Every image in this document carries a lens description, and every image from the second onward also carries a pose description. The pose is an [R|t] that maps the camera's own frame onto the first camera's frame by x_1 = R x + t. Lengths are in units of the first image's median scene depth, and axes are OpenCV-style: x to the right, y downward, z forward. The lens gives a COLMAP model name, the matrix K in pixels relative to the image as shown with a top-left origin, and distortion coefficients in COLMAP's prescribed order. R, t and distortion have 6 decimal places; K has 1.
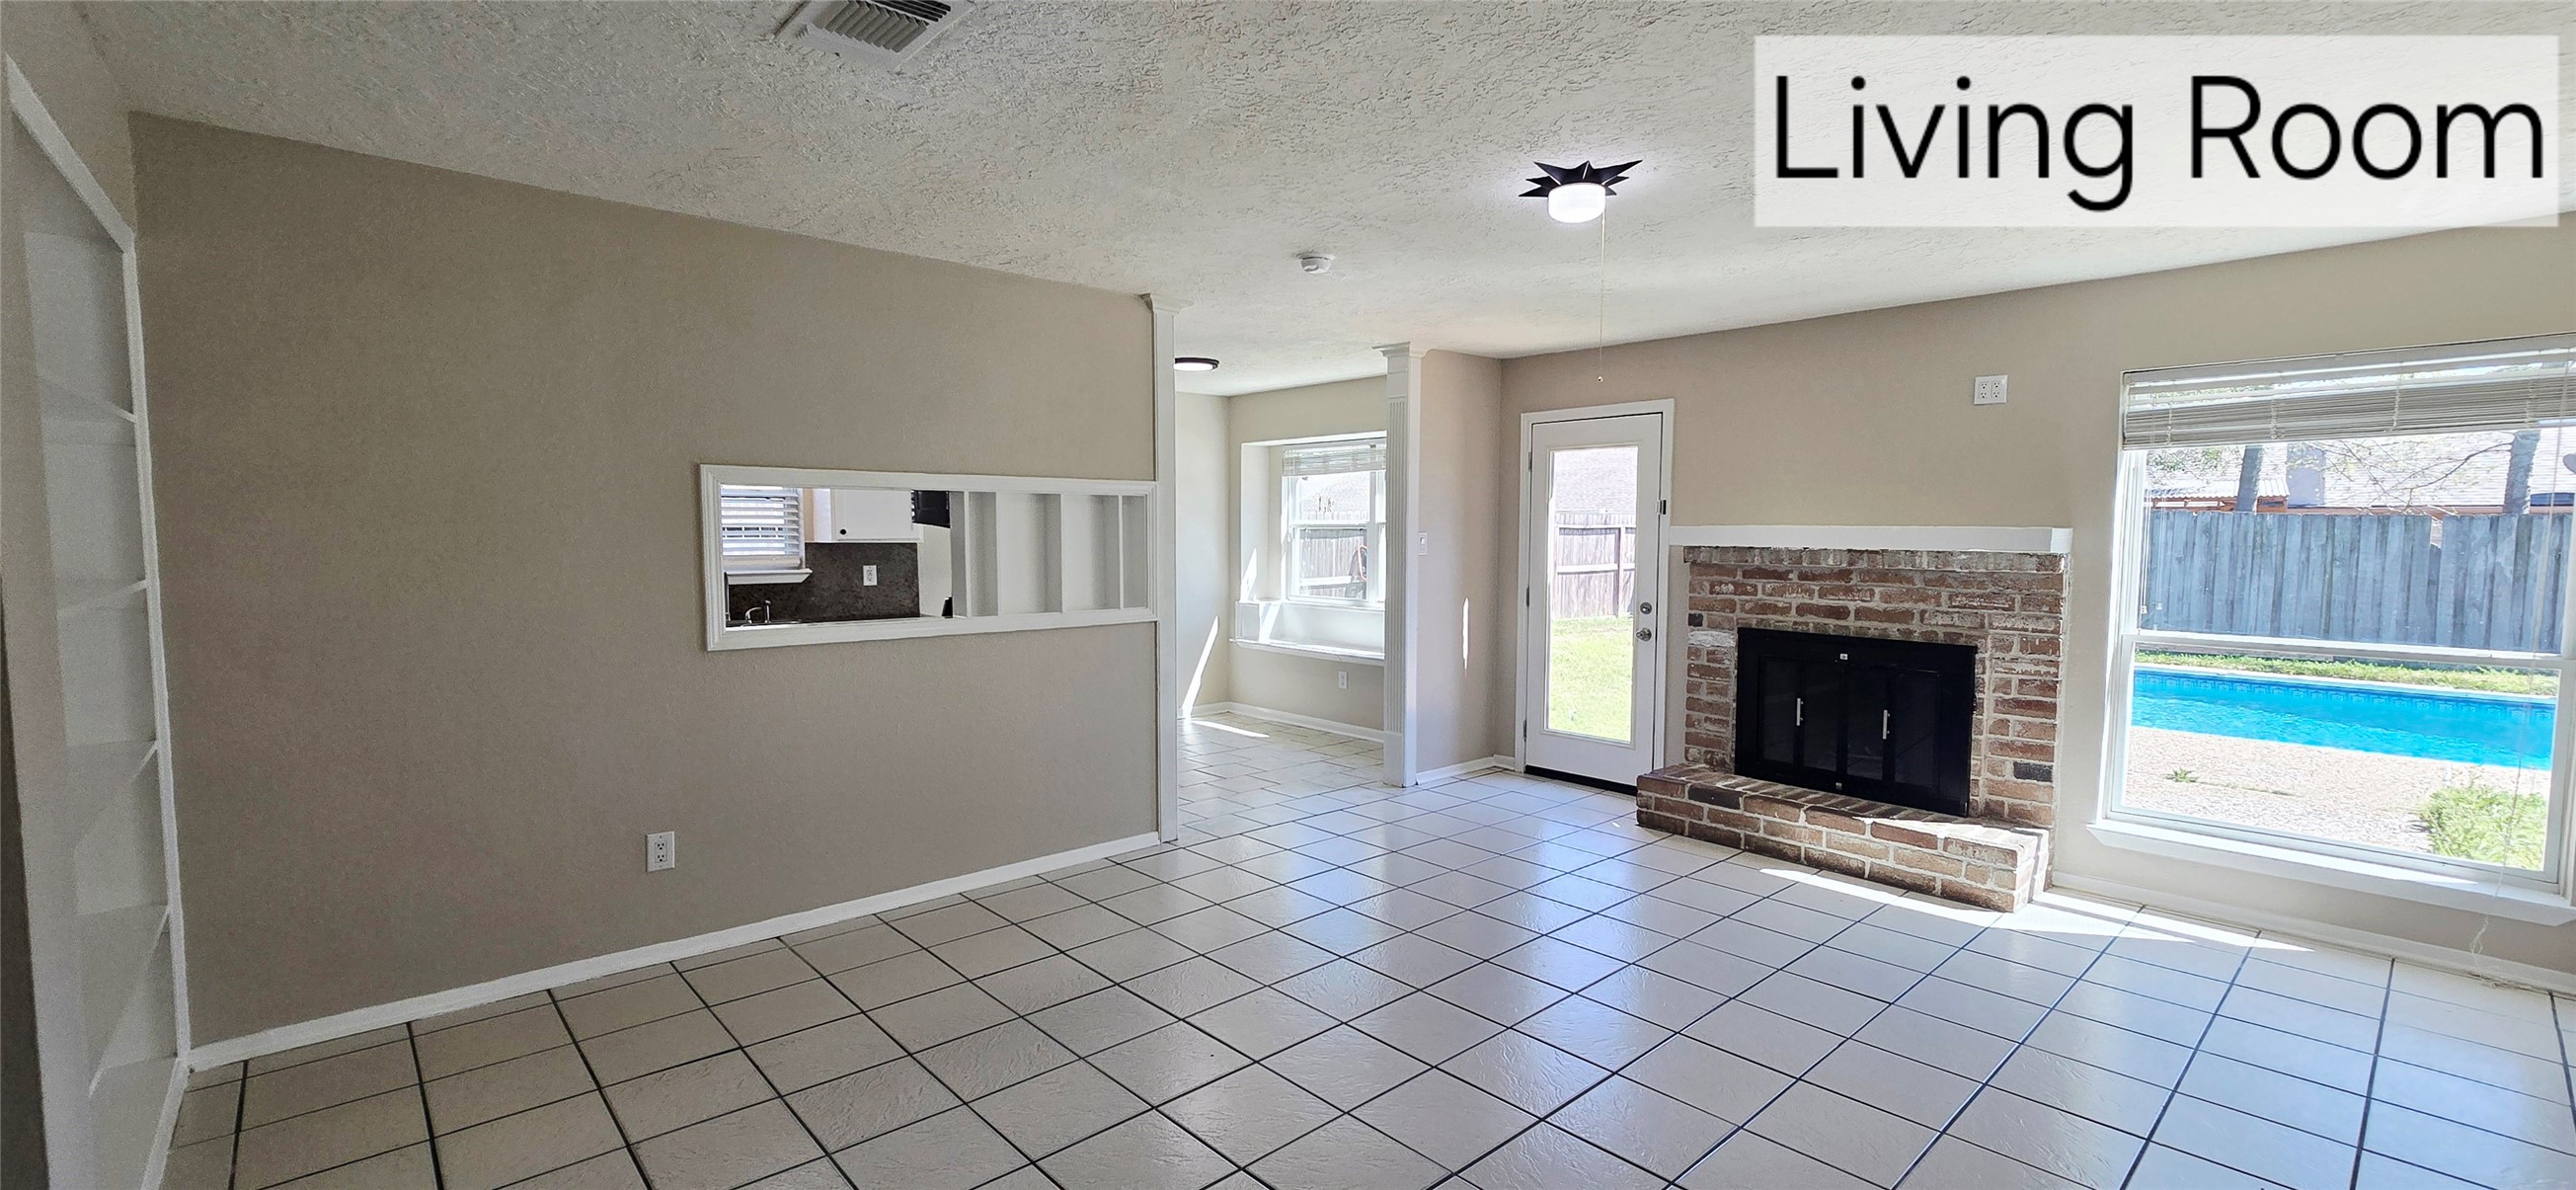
lens RADIAL K [[1060.7, 0, 1277.9], [0, 1060.7, 608.6], [0, 0, 1]] dist [0.001443, -0.000149]
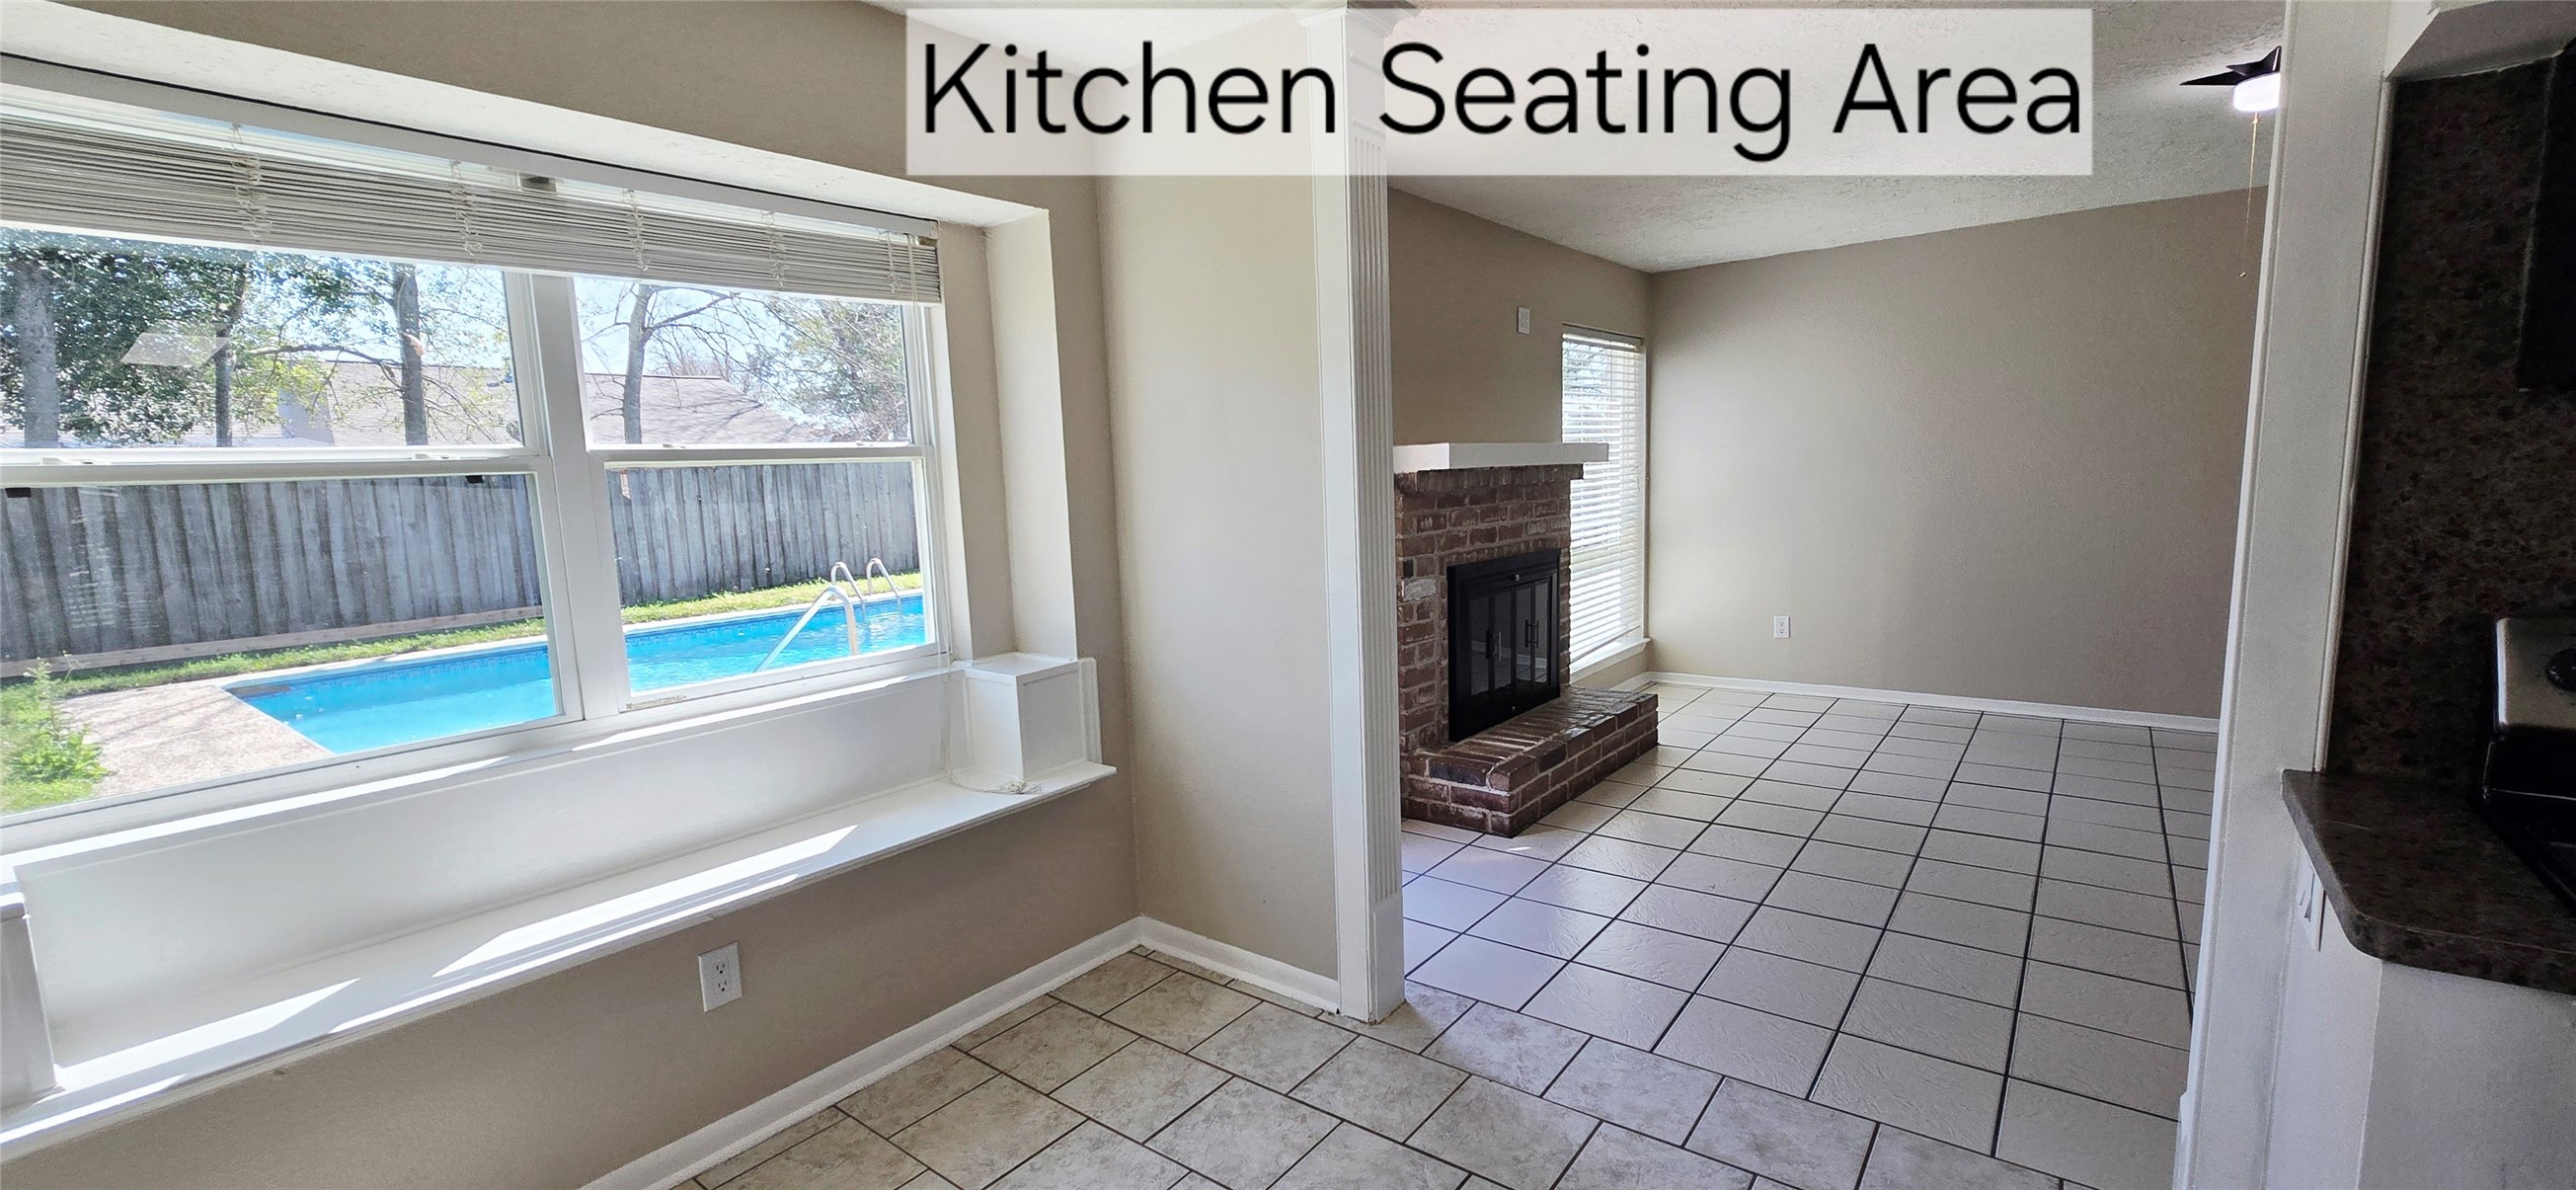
lens RADIAL K [[1060.7, 0, 1277.9], [0, 1060.7, 608.6], [0, 0, 1]] dist [0.001443, -0.000149]
pose [[-0.175766, -0.129995, 0.975811, -0.364976], [0.109026, 0.982575, 0.150534, -0.093020], [-0.978376, 0.132847, -0.158530, 1.312275]]
